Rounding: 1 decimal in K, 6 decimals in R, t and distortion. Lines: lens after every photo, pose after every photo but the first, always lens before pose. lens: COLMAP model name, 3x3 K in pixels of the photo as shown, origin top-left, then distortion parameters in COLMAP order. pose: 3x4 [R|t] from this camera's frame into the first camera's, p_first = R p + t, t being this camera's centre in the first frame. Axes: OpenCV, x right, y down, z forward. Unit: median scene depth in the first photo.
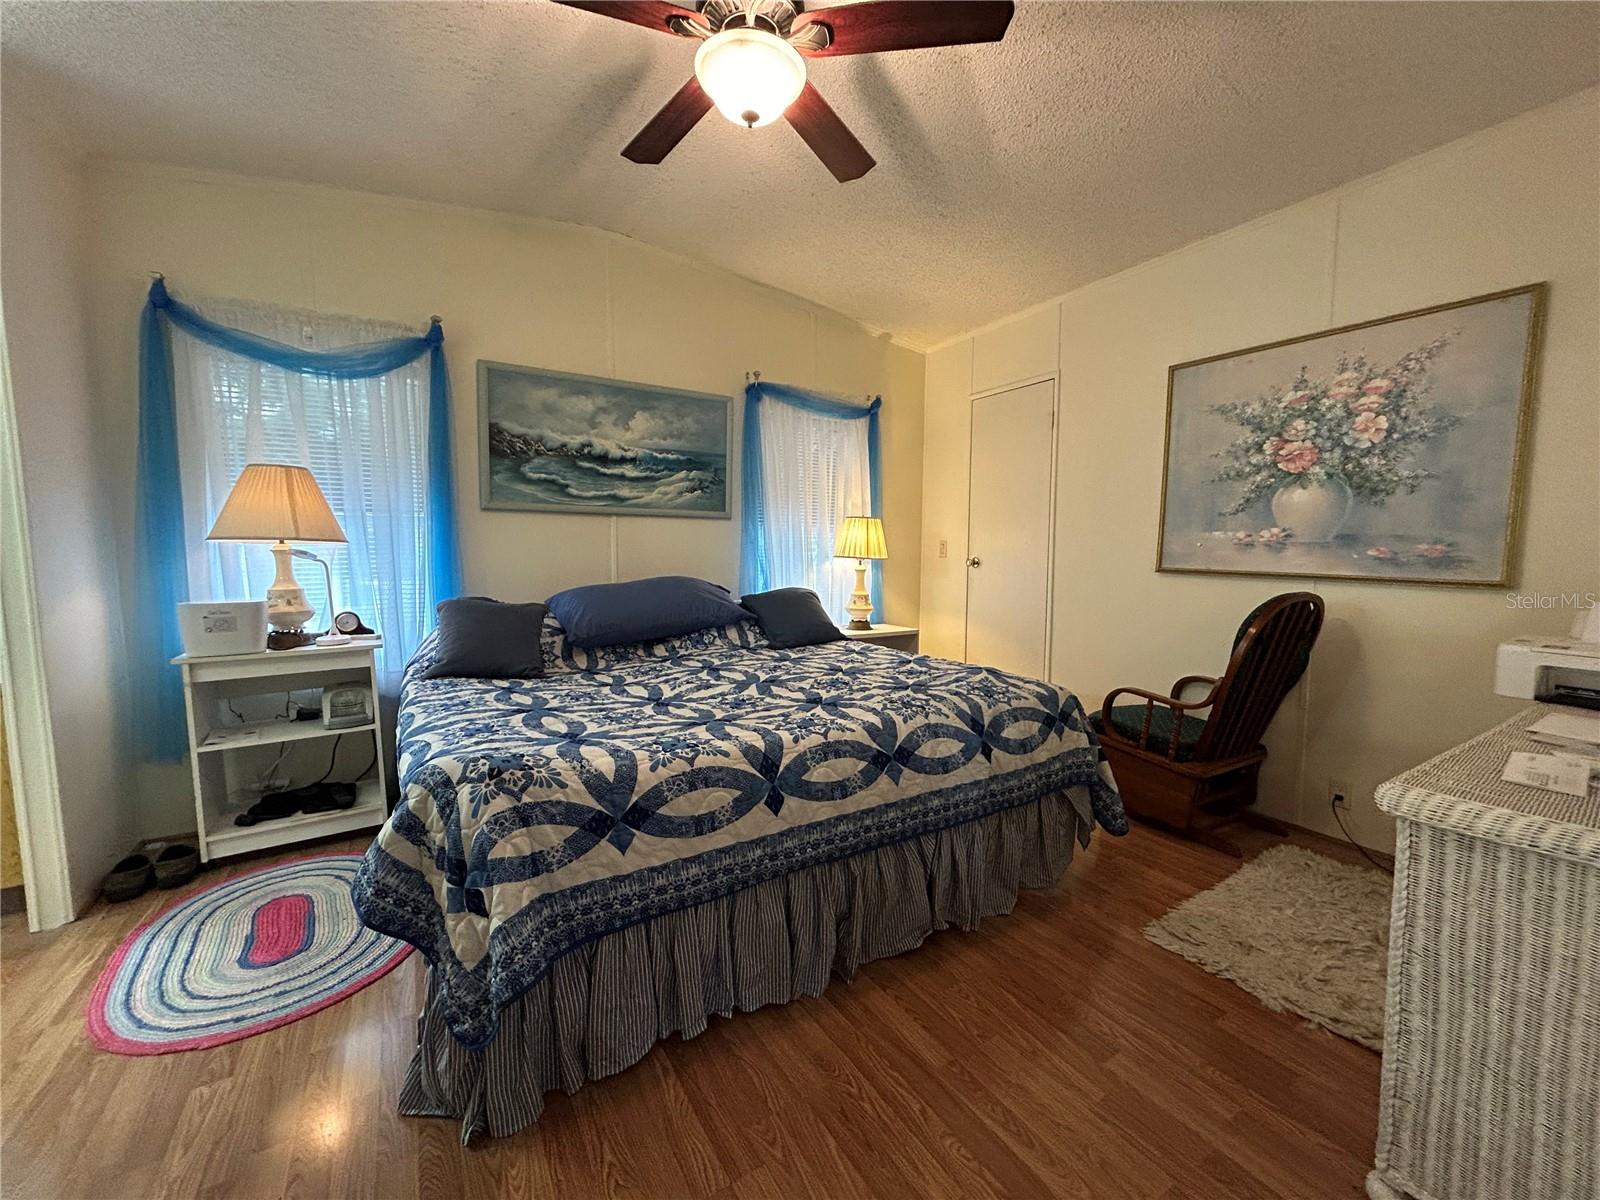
lens RADIAL K [[640.1, 0, 806.1], [0, 640.1, 602.9], [0, 0, 1]] dist [-0.003463, -0.000060]
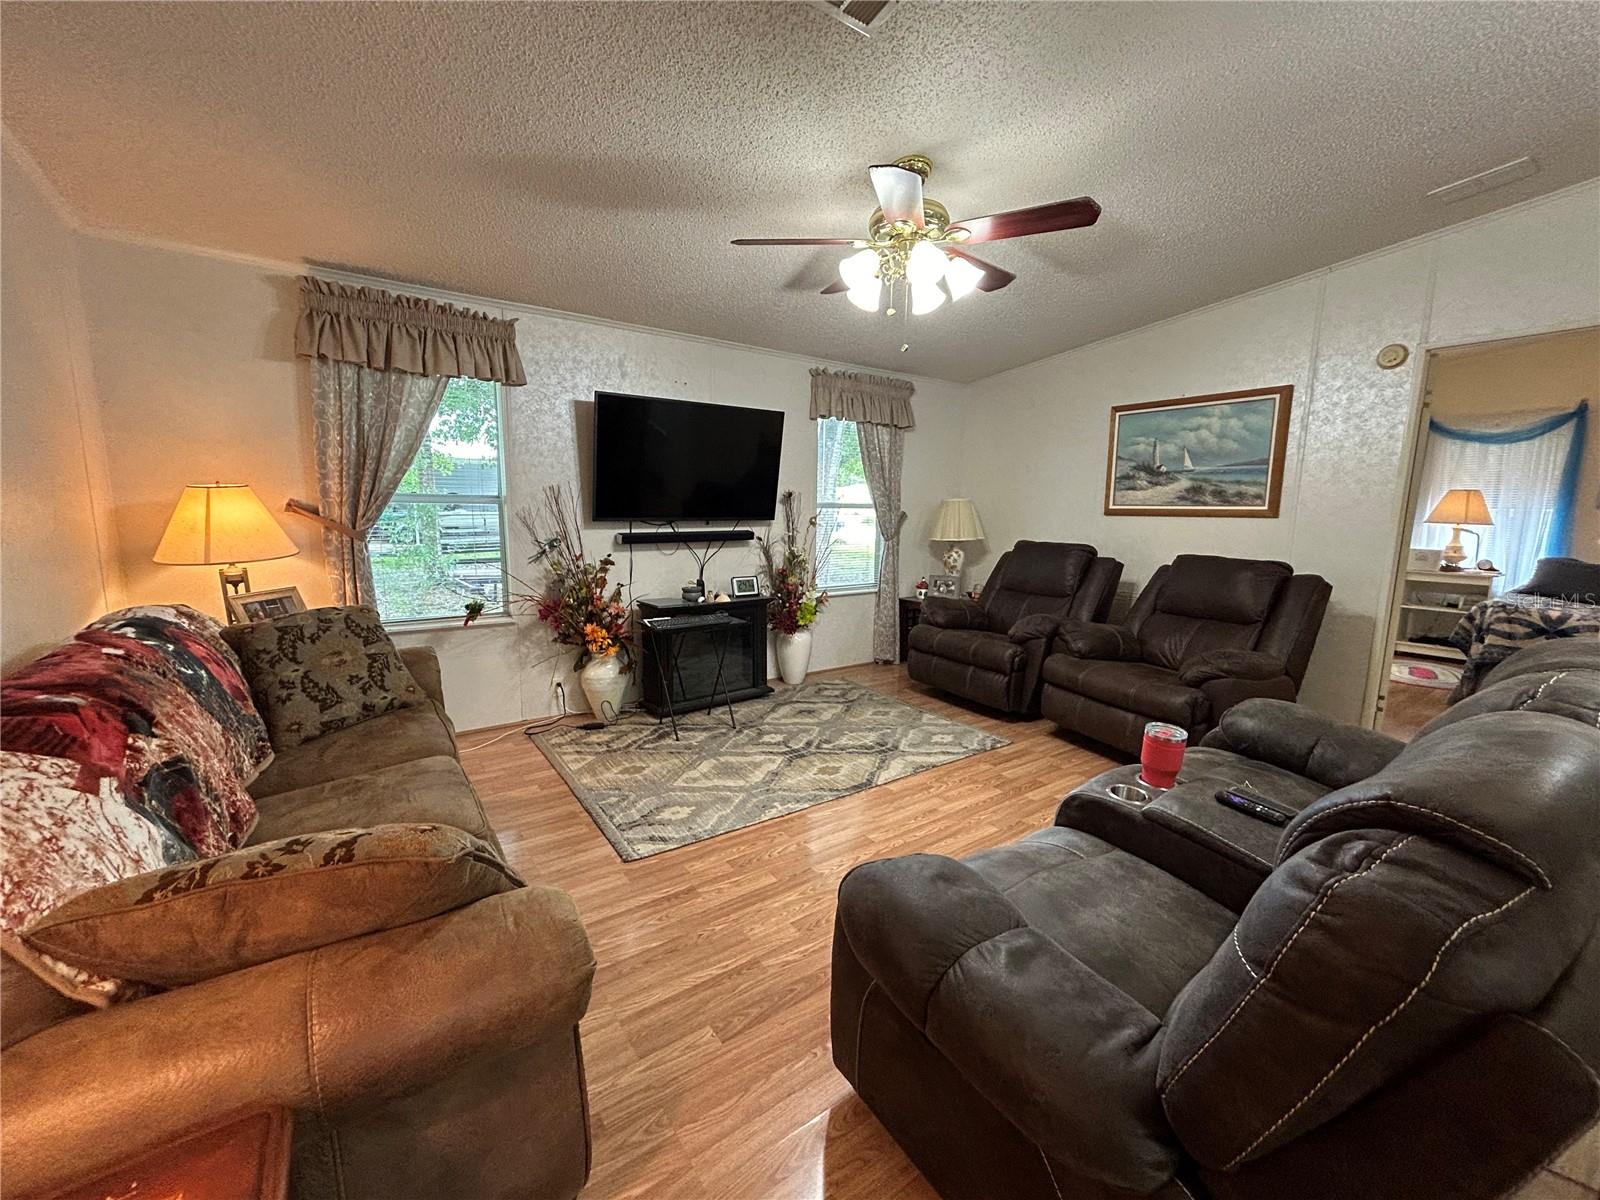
lens RADIAL K [[640.1, 0, 800.5], [0, 640.1, 597.2], [0, 0, 1]] dist [-0.003463, -0.000060]
pose [[0.063178, 0.152058, -0.986350, 1.339335], [-0.099677, 0.984344, 0.145364, 0.062305], [0.993012, 0.089132, 0.077345, -1.509231]]
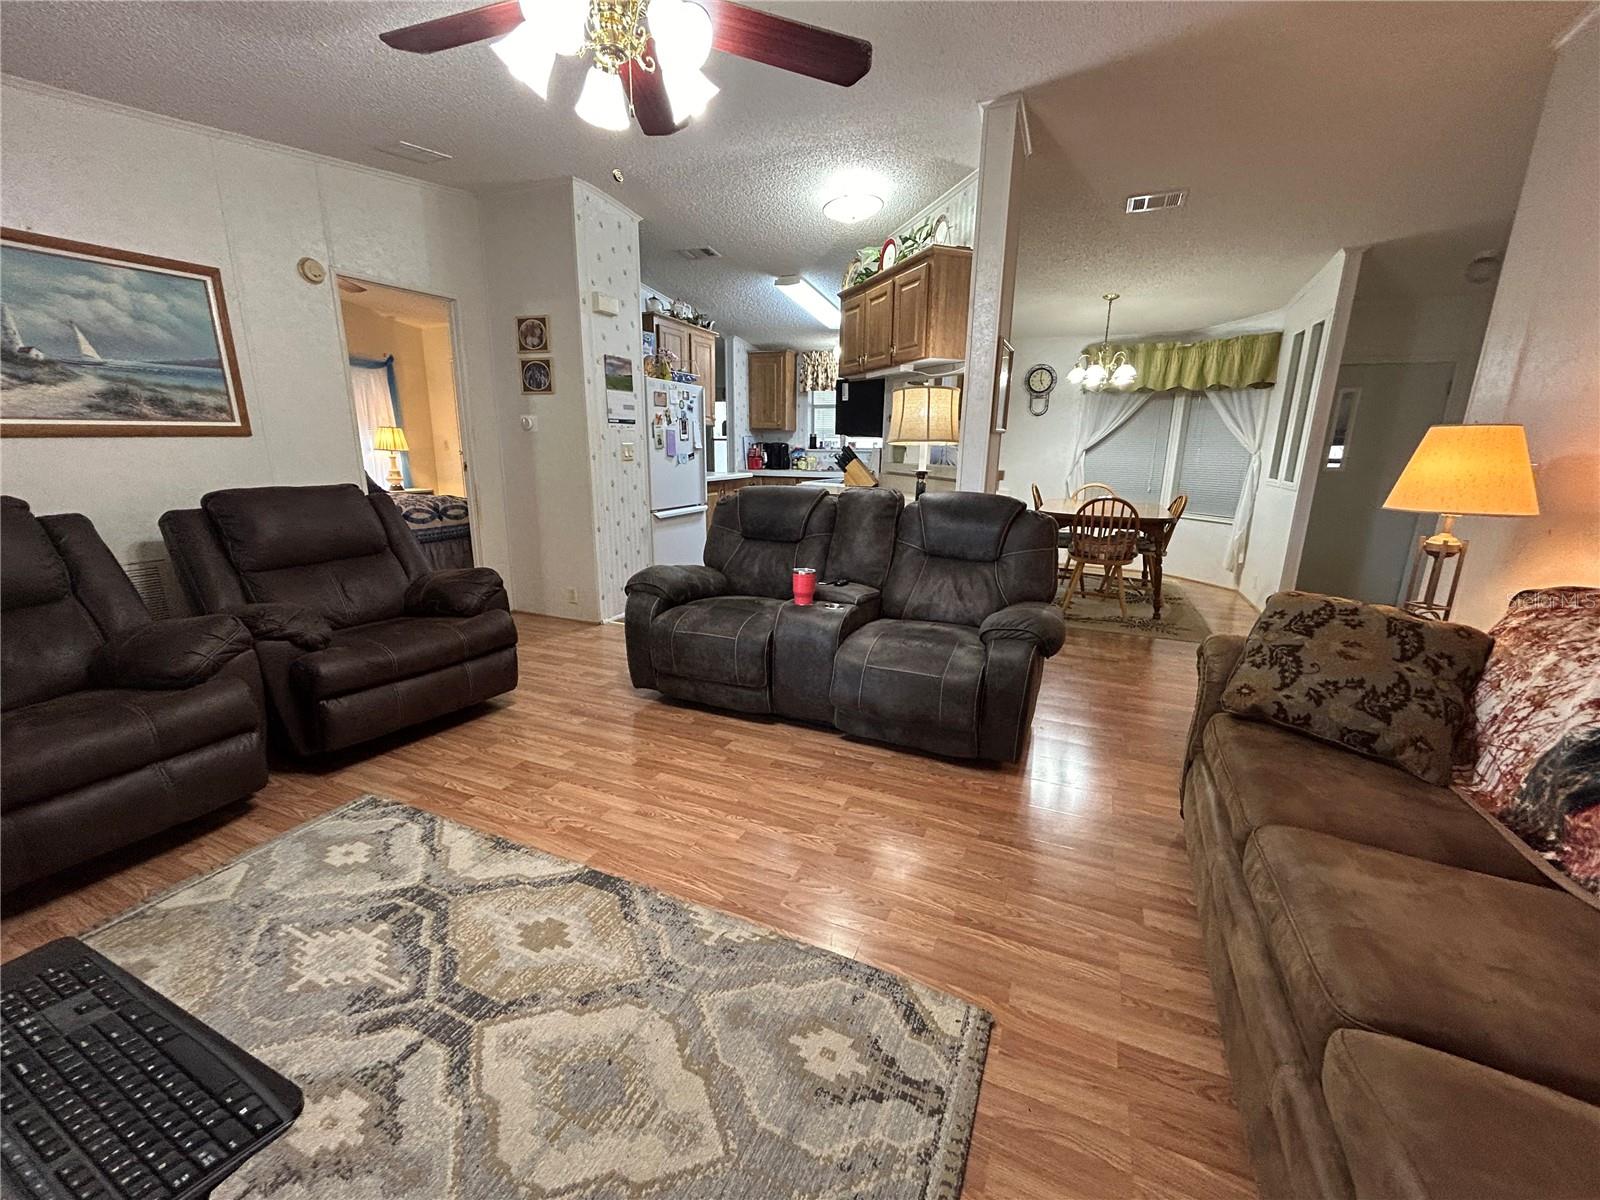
lens RADIAL K [[640.1, 0, 809.4], [0, 640.1, 596.5], [0, 0, 1]] dist [-0.003463, -0.000060]
pose [[0.818055, -0.123193, 0.561791, -0.024012], [0.033638, 0.985367, 0.167095, 0.126745], [-0.574155, -0.117796, 0.810228, -2.012957]]
